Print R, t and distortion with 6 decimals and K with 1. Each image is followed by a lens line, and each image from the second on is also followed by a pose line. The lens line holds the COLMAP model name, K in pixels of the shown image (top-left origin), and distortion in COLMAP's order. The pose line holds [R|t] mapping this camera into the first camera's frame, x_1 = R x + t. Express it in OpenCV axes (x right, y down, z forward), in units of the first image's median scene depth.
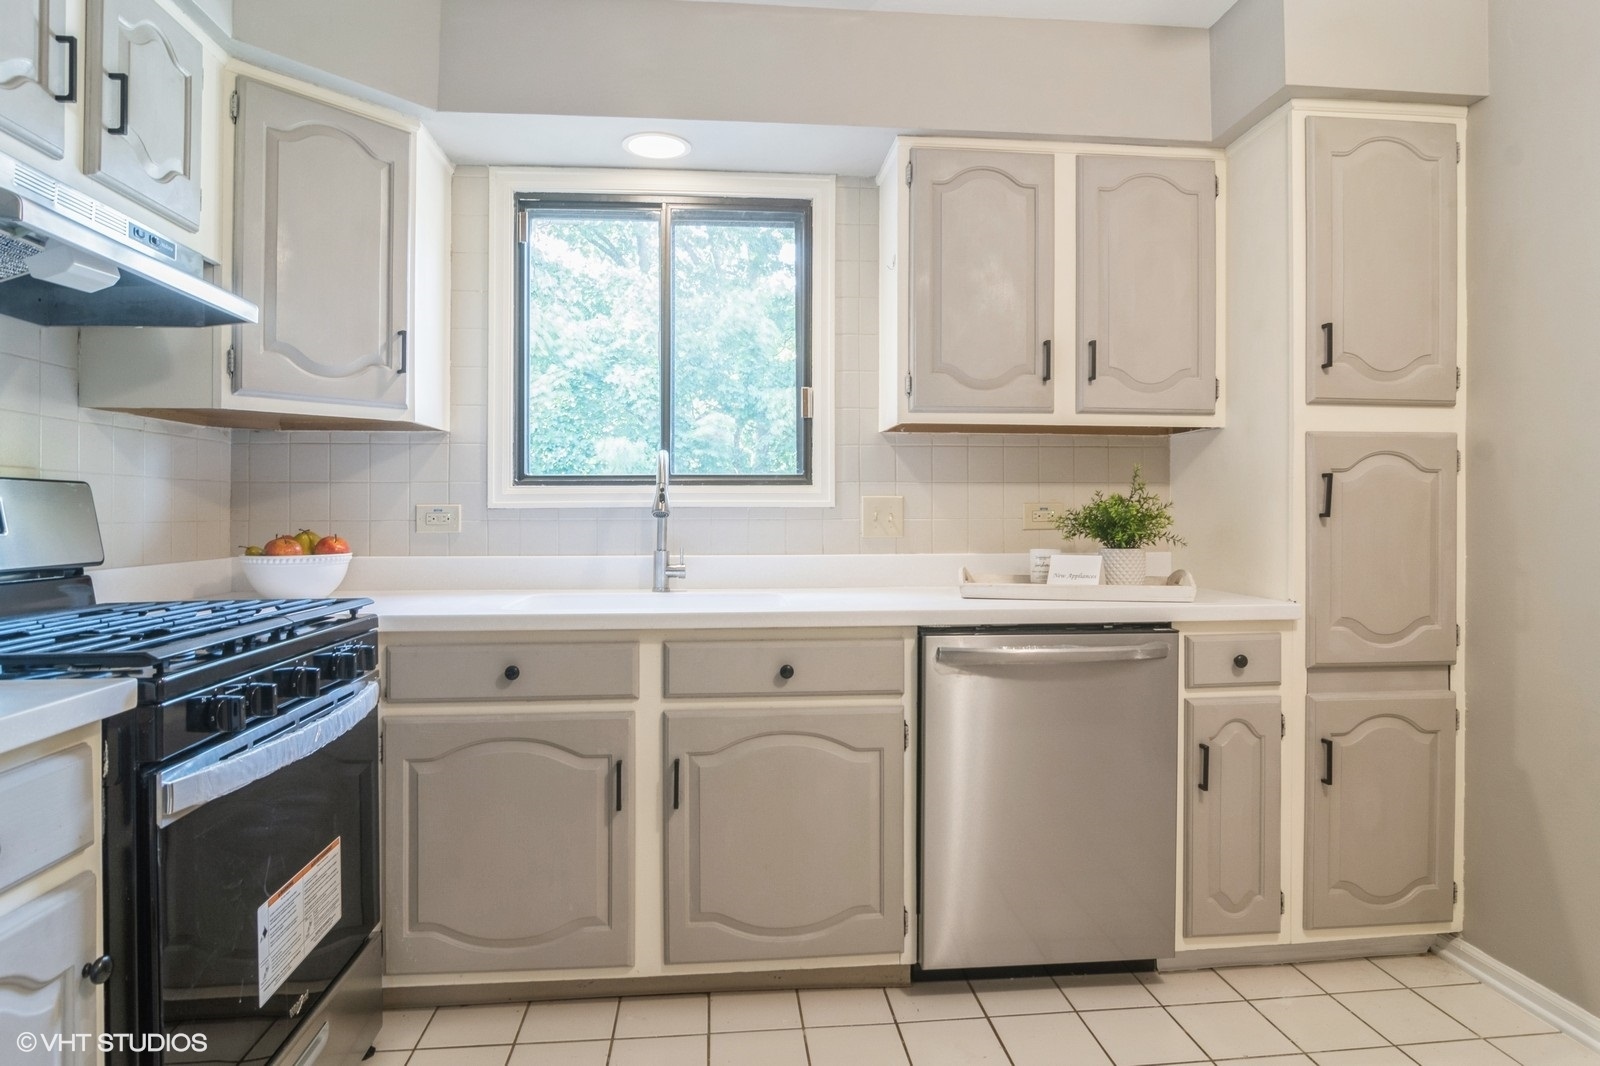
lens RADIAL K [[892.1, 0, 829.0], [0, 892.1, 519.4], [0, 0, 1]] dist [-0.011830, 0.004611]
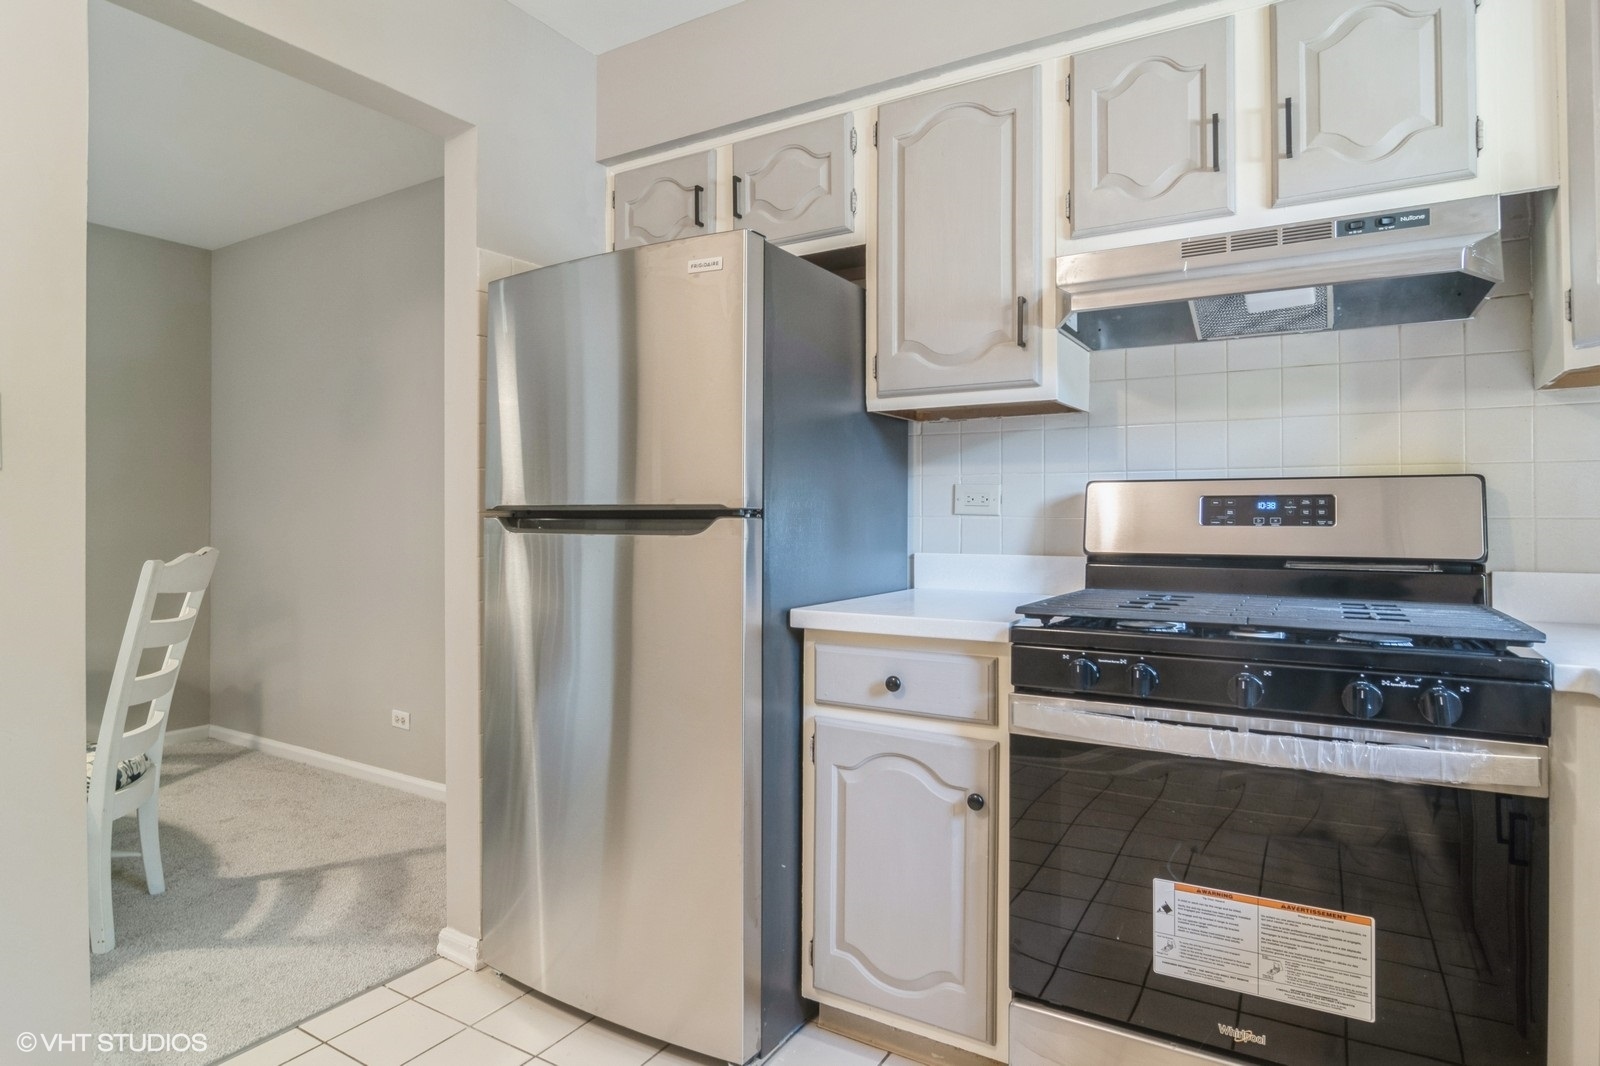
lens RADIAL K [[892.1, 0, 803.5], [0, 892.1, 517.0], [0, 0, 1]] dist [-0.011830, 0.004611]
pose [[-0.616073, 0.003138, -0.787683, 0.283798], [-0.003325, 0.999973, 0.006585, -0.000139], [0.787682, 0.006676, -0.616046, 0.822963]]
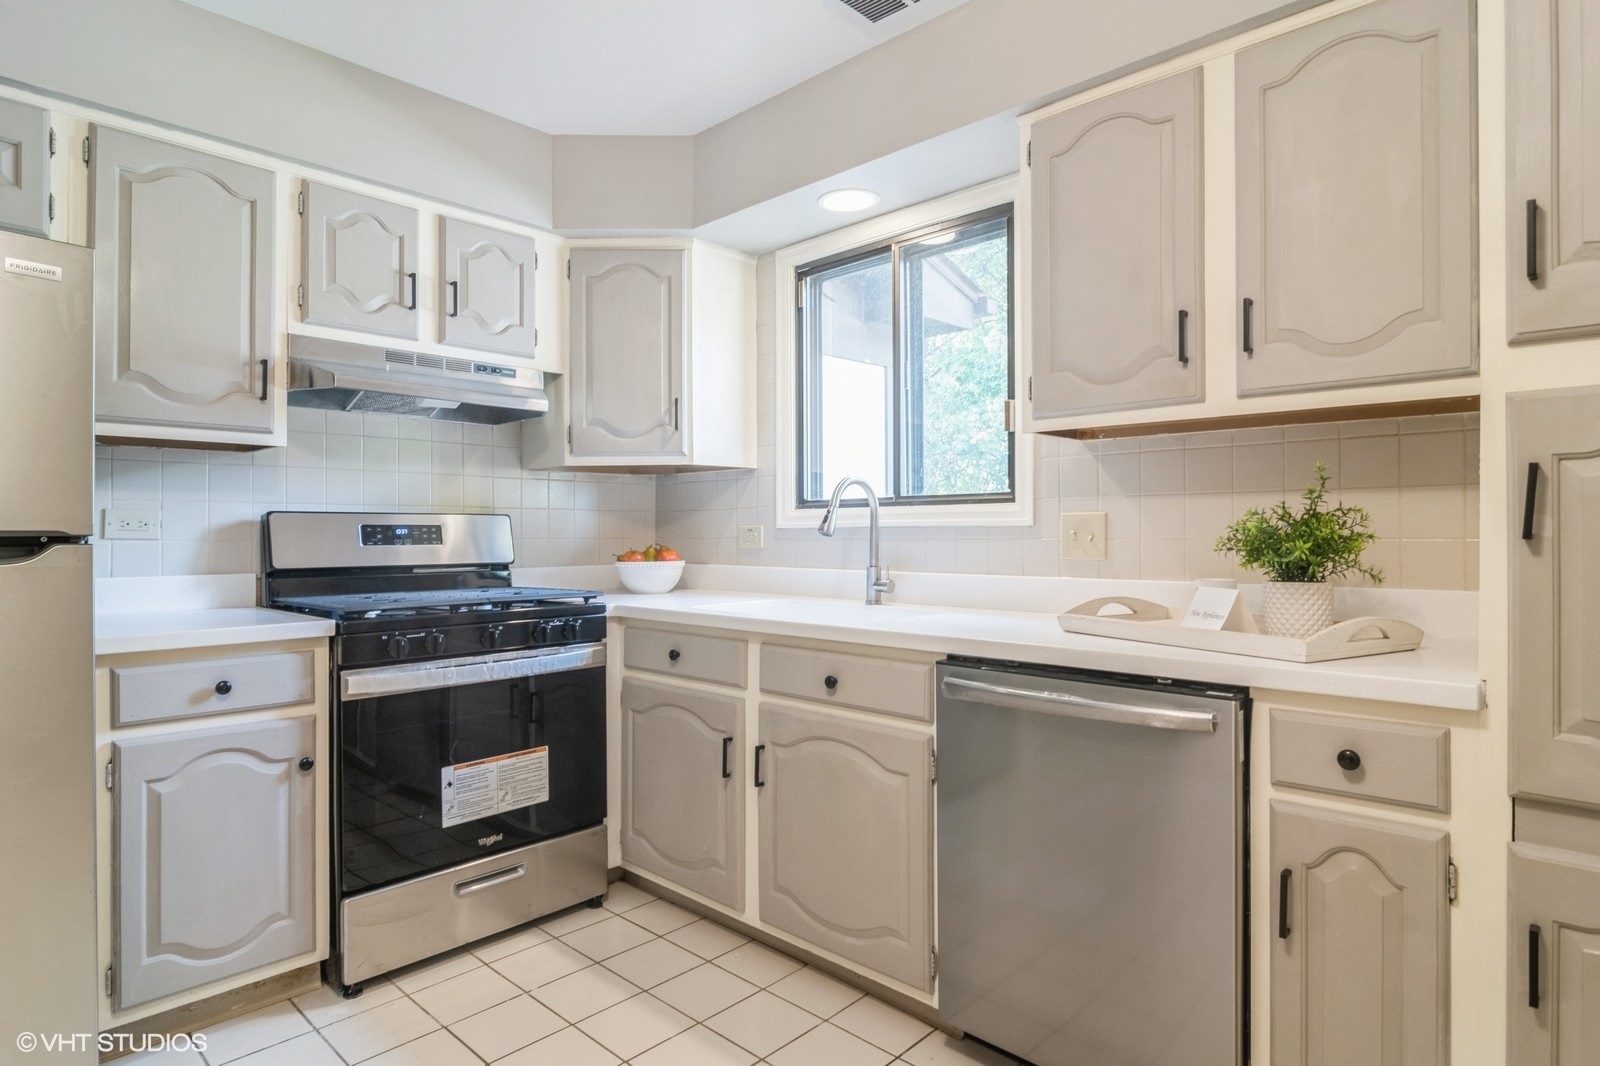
lens RADIAL K [[892.1, 0, 815.3], [0, 892.1, 540.1], [0, 0, 1]] dist [-0.011830, 0.004611]
pose [[0.650649, 0.006501, -0.759351, 0.683204], [-0.003358, 0.999978, 0.005683, -0.003966], [0.759371, -0.001147, 0.650657, 0.272787]]
